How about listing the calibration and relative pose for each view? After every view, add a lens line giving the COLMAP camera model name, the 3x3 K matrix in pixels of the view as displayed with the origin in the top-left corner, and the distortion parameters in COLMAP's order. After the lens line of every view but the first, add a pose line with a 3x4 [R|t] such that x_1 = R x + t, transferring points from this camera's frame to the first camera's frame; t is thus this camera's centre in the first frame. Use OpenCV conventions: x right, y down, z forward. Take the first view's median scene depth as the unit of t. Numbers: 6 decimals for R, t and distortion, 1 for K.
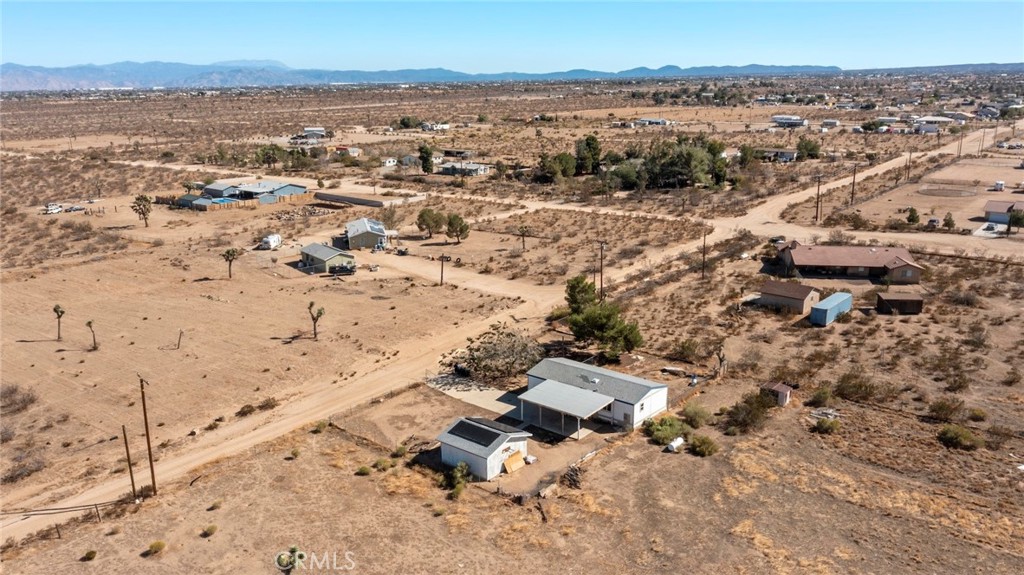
lens RADIAL K [[807.1, 0, 507.7], [0, 807.1, 286.9], [0, 0, 1]] dist [-0.013915, 0.000563]
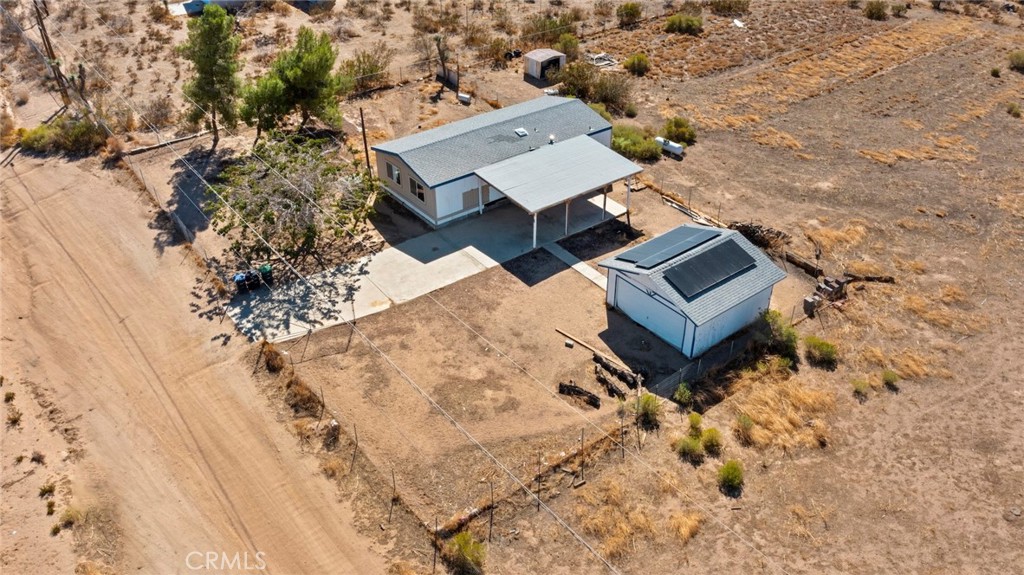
lens RADIAL K [[807.1, 0, 507.7], [0, 807.1, 286.9], [0, 0, 1]] dist [-0.013915, 0.000563]
pose [[0.221900, -0.546468, 0.807548, -0.417374], [0.245942, 0.832785, 0.495965, -0.080519], [-0.943543, 0.088555, 0.319194, 0.815676]]
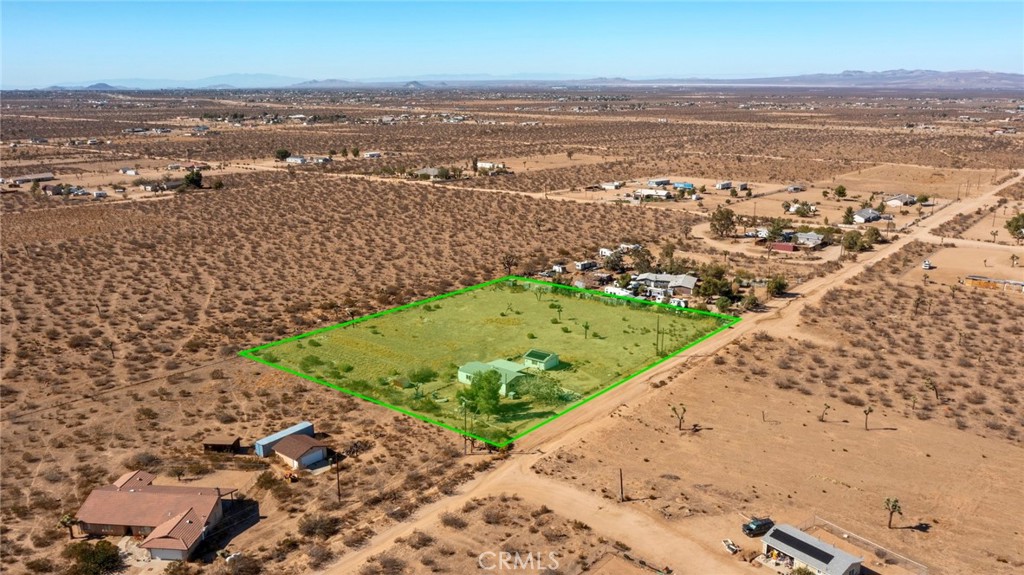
lens RADIAL K [[807.1, 0, 507.7], [0, 807.1, 286.9], [0, 0, 1]] dist [-0.013915, 0.000563]
pose [[-0.999770, 0.016677, -0.013521, 0.092098], [0.008056, 0.875147, 0.483791, -1.055625], [0.019901, 0.483570, -0.875079, 2.673910]]
